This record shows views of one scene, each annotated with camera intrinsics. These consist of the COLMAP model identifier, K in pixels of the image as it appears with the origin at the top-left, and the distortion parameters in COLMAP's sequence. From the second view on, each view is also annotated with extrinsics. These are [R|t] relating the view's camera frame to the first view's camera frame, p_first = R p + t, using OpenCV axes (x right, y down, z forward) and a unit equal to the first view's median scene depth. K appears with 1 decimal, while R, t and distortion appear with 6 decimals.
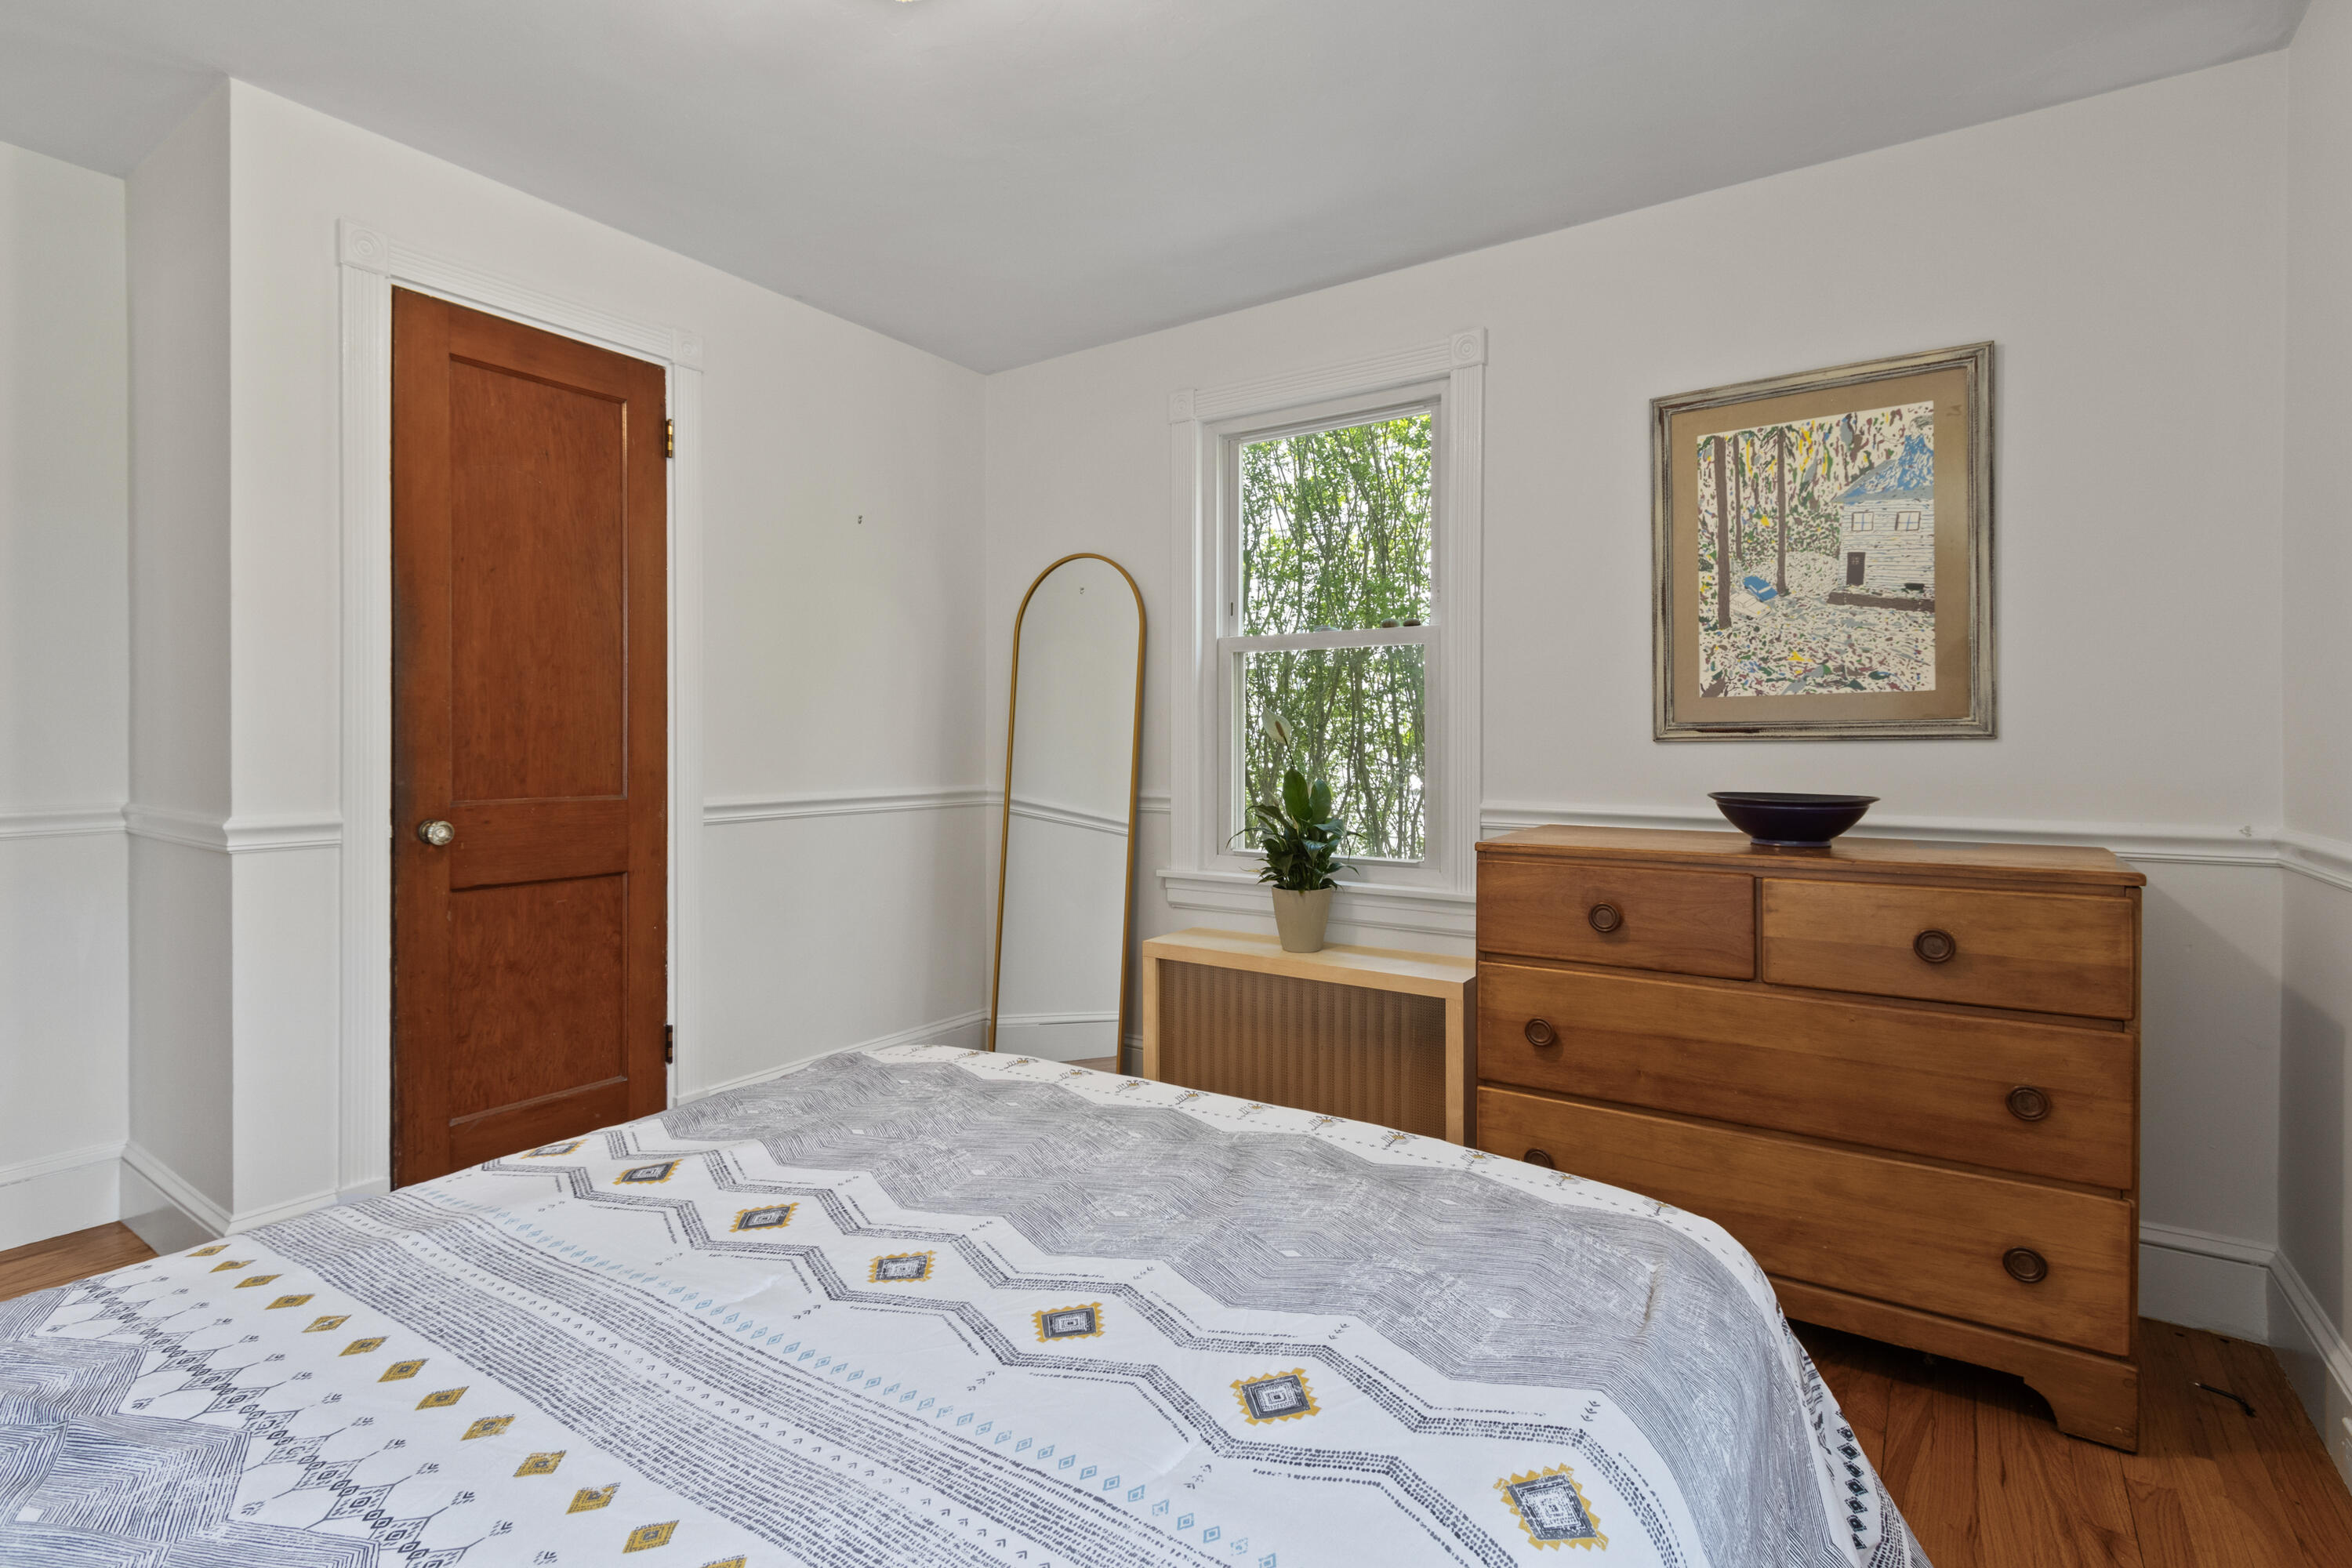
lens RADIAL K [[1153.0, 0, 1168.4], [0, 1153.0, 756.7], [0, 0, 1]] dist [-0.004653, -0.001359]
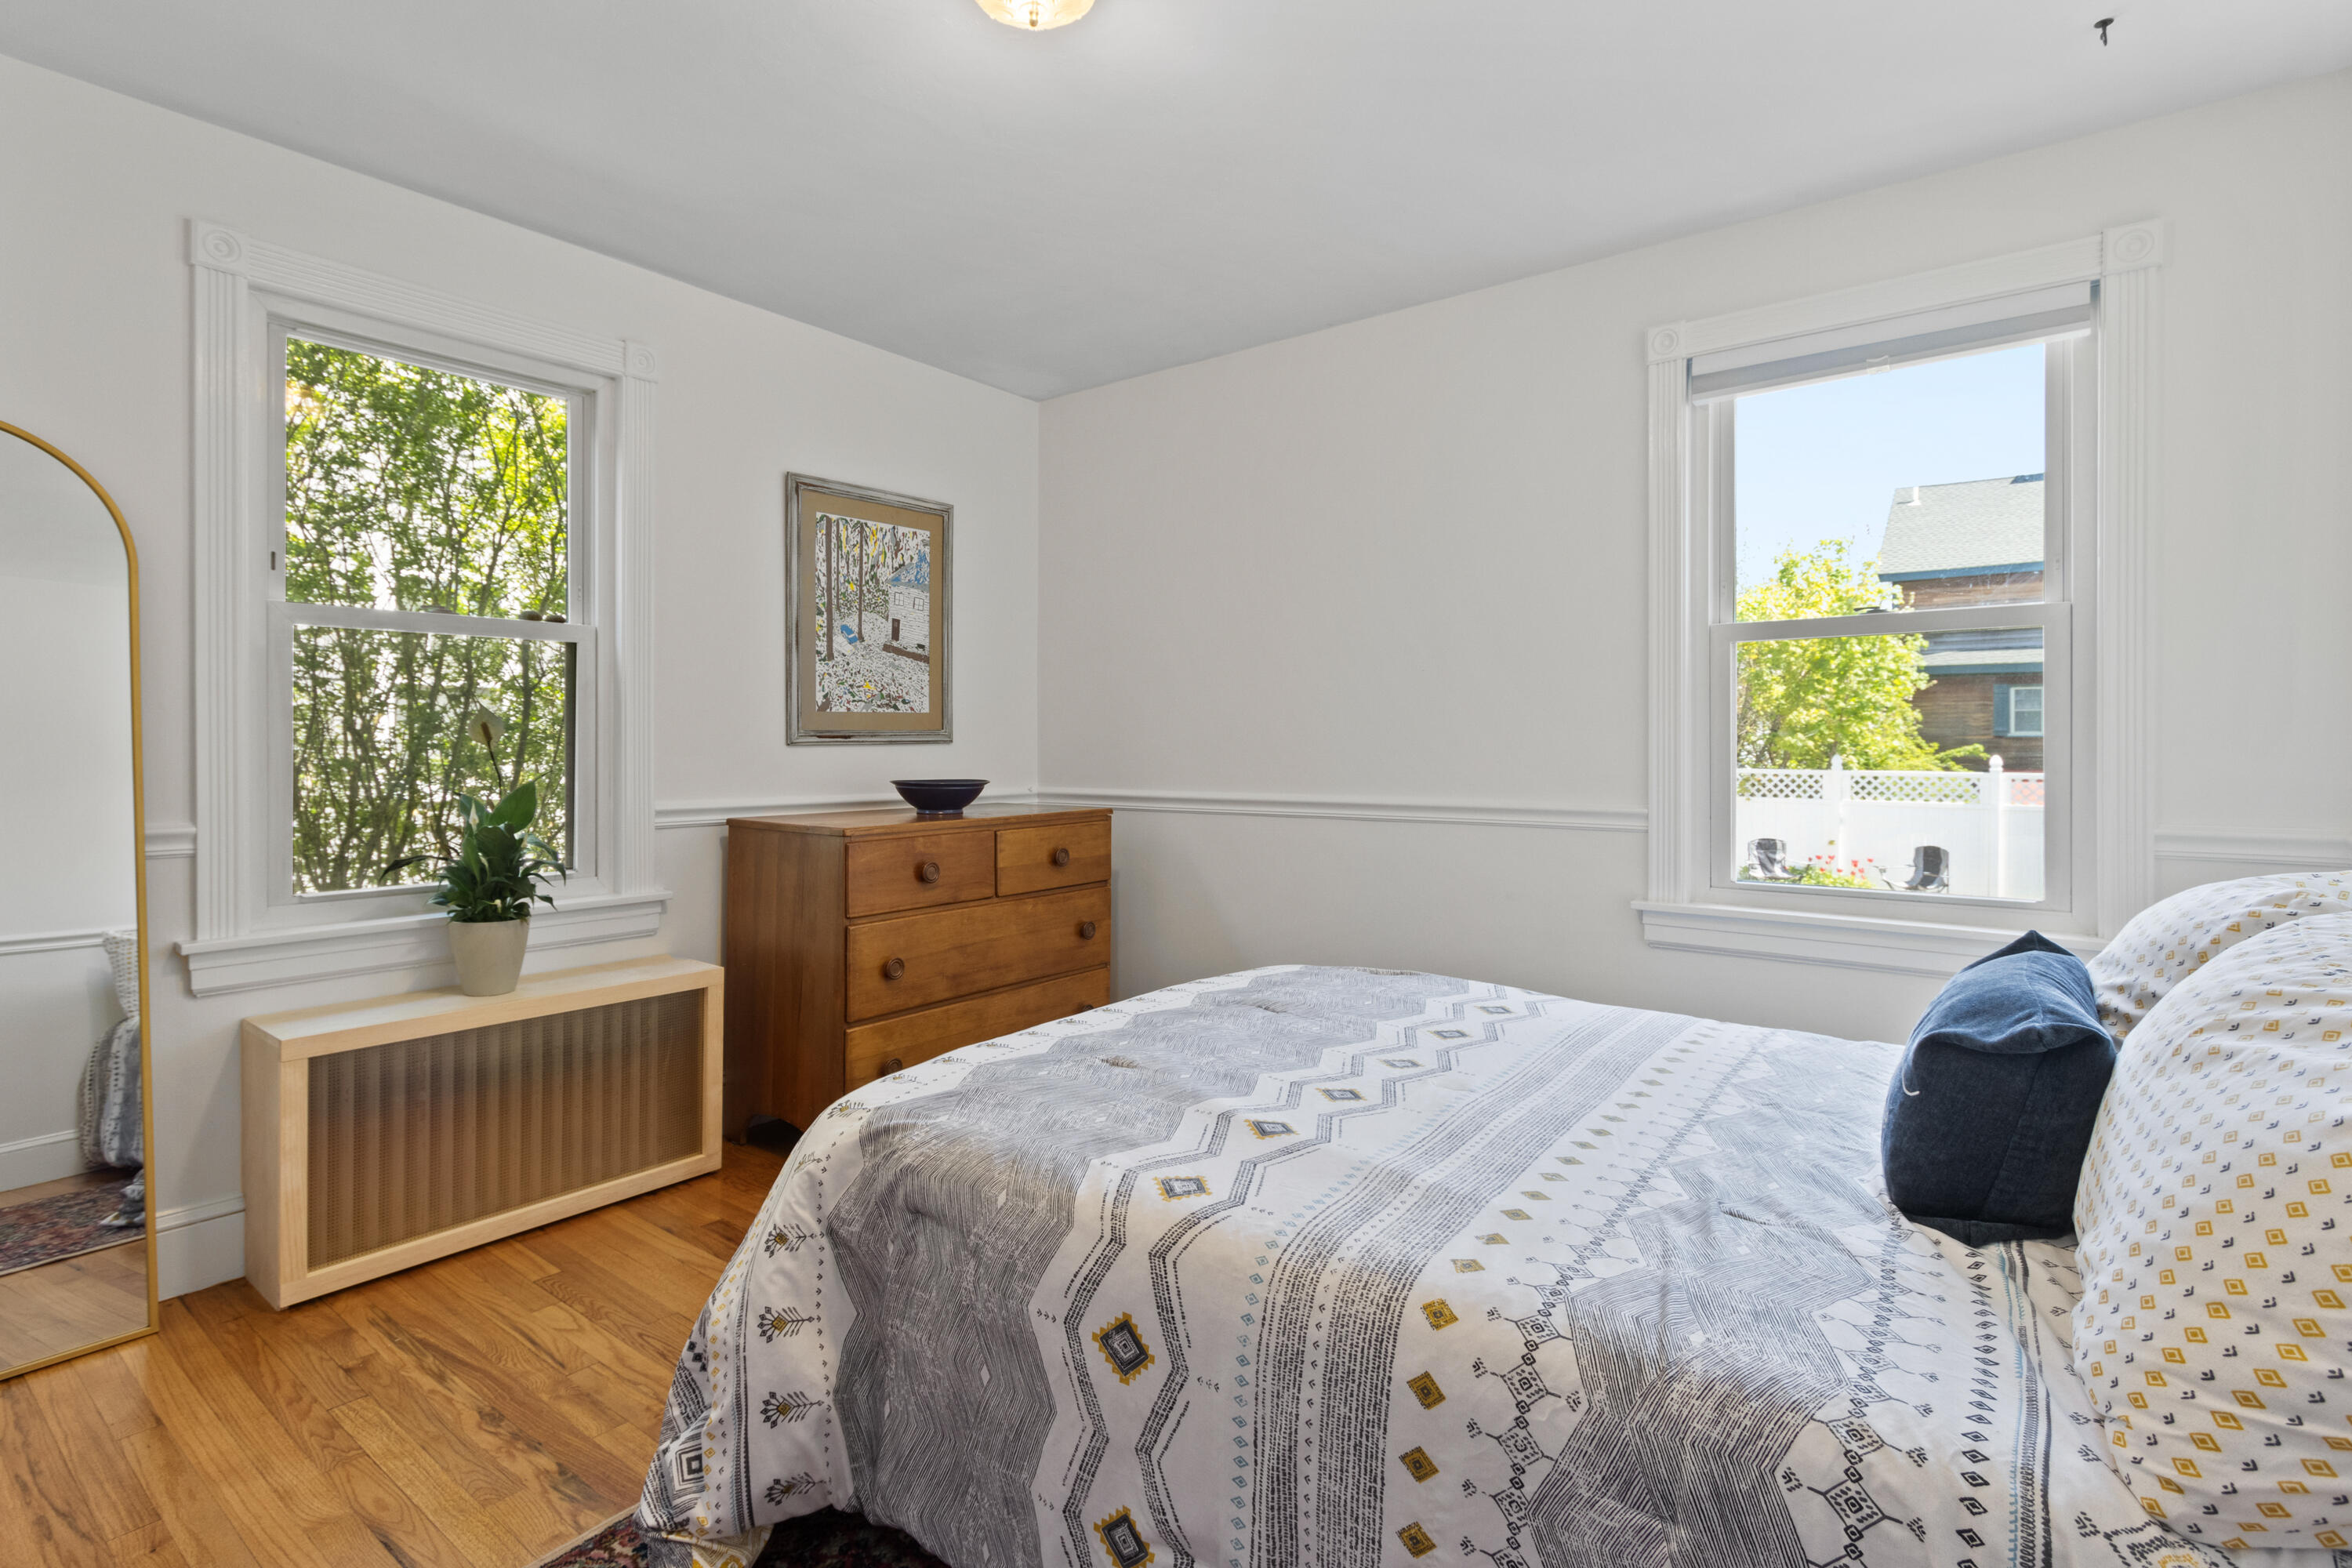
lens RADIAL K [[1091.2, 0, 1215.8], [0, 1091.2, 733.3], [0, 0, 1]] dist [0.001759, -0.001665]
pose [[0.042301, 0.007573, 0.999076, -0.808421], [0.010038, 0.999918, -0.008004, -0.012765], [-0.999054, 0.010368, 0.042222, 0.526563]]
